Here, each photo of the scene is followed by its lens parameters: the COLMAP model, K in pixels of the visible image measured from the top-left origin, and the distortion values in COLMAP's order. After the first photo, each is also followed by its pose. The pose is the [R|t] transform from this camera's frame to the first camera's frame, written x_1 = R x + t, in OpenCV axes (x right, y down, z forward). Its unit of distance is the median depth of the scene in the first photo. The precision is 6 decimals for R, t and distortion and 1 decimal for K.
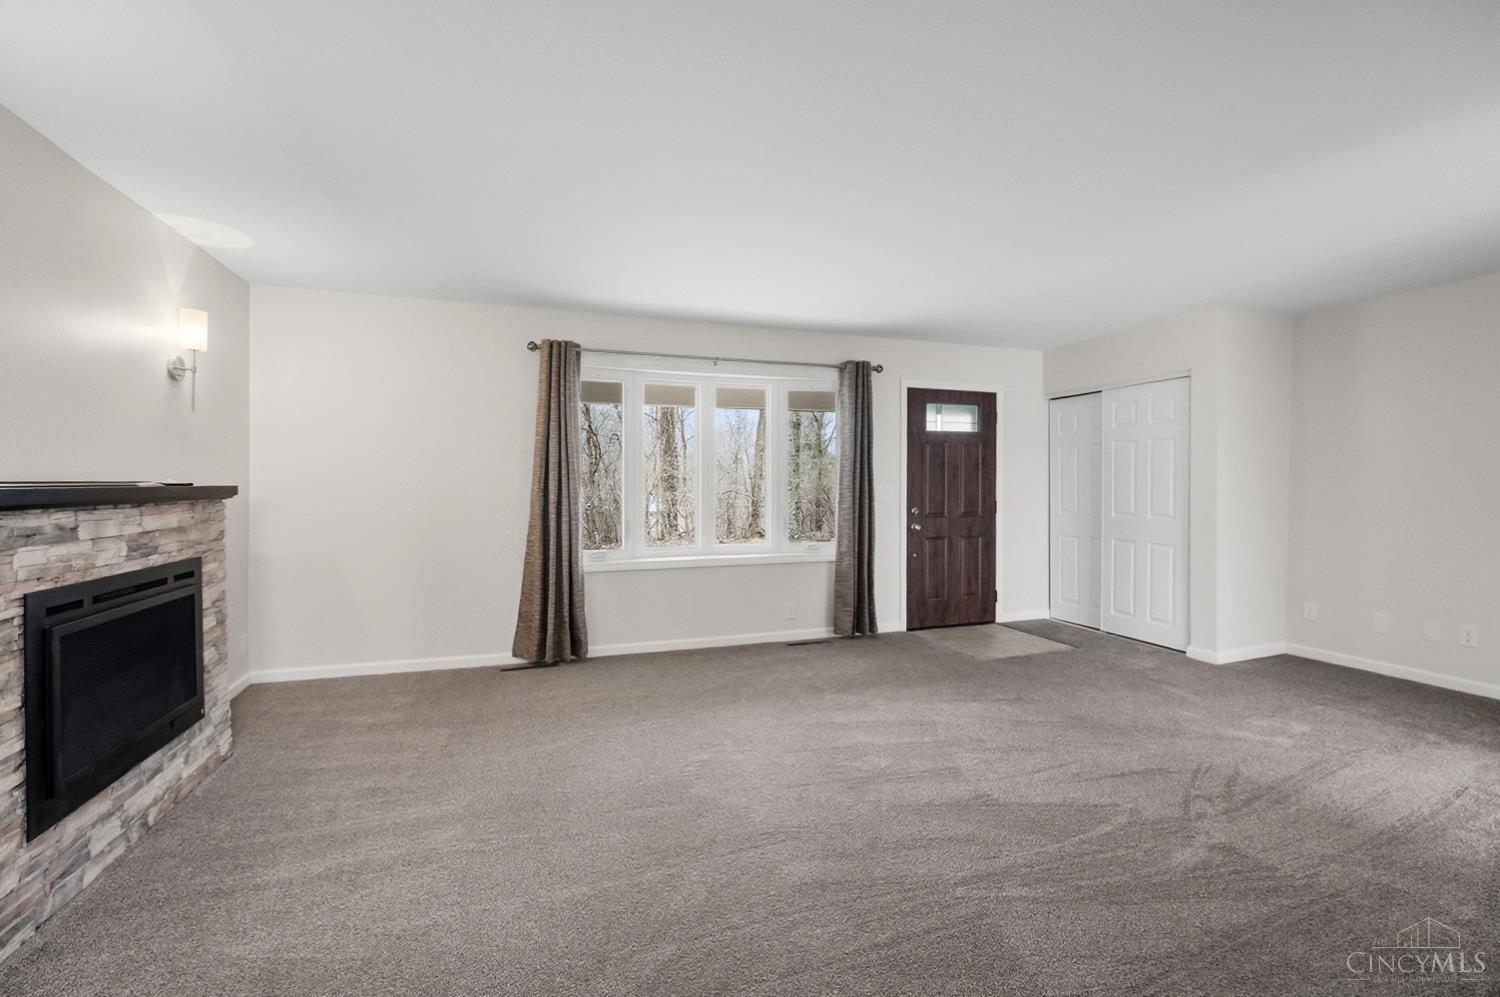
lens RADIAL K [[653.8, 0, 748.1], [0, 653.8, 492.2], [0, 0, 1]] dist [-0.014489, 0.002554]
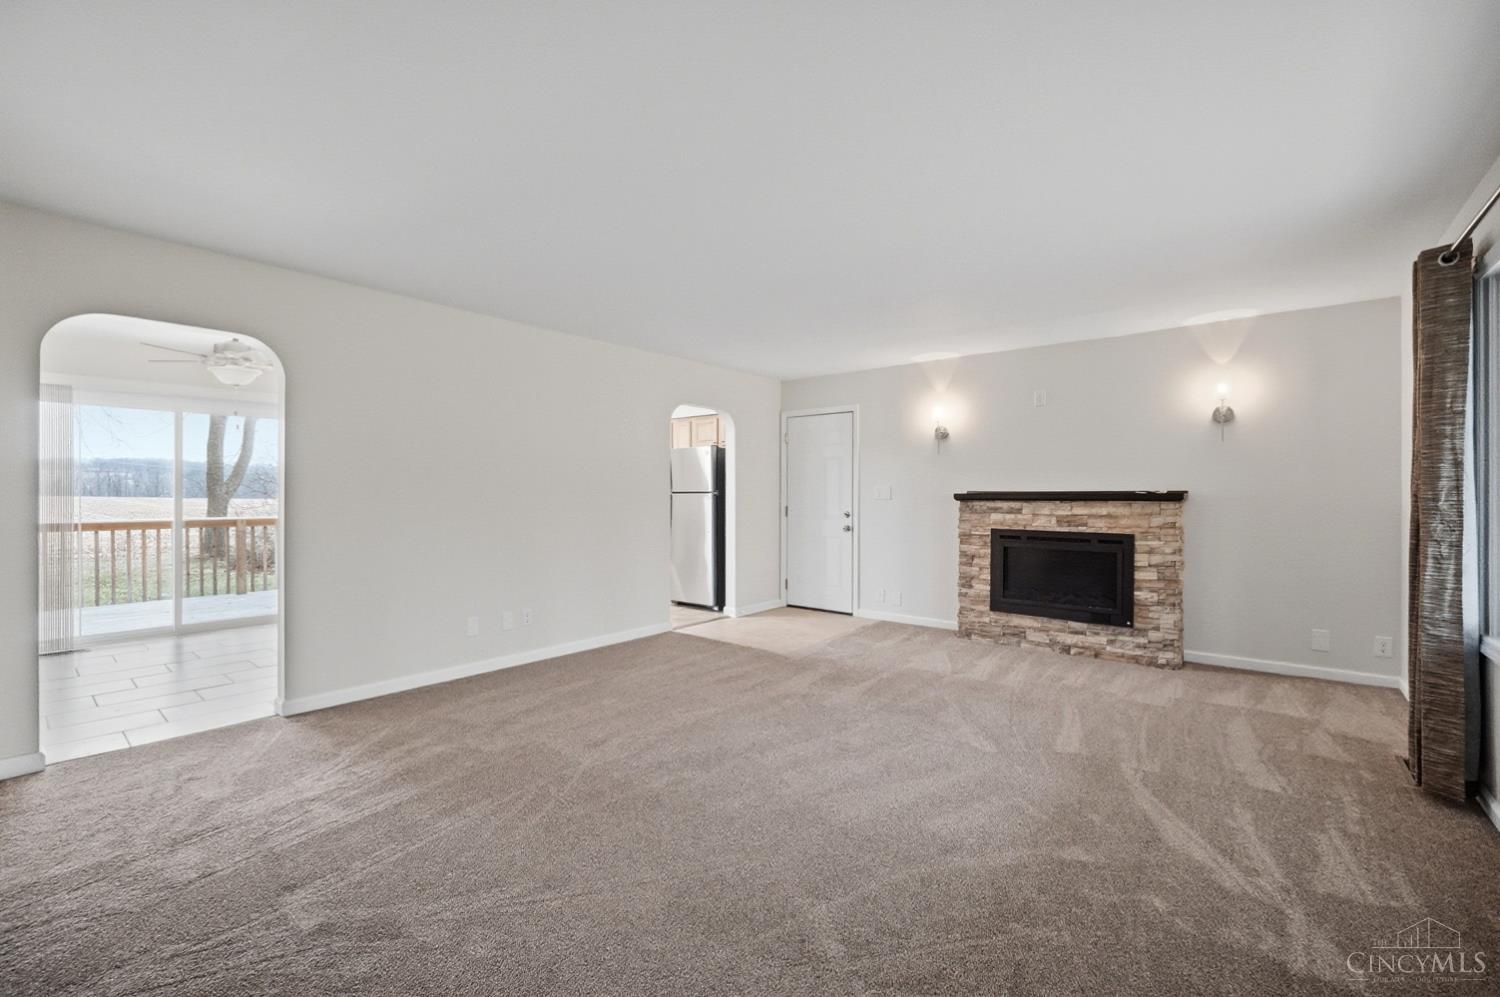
lens RADIAL K [[653.8, 0, 751.0], [0, 653.8, 497.3], [0, 0, 1]] dist [-0.014489, 0.002554]
pose [[-0.865719, 0.001971, -0.500526, 1.129088], [-0.006095, 0.999877, 0.014480, -0.020984], [0.500493, 0.015587, -0.865601, 2.510955]]
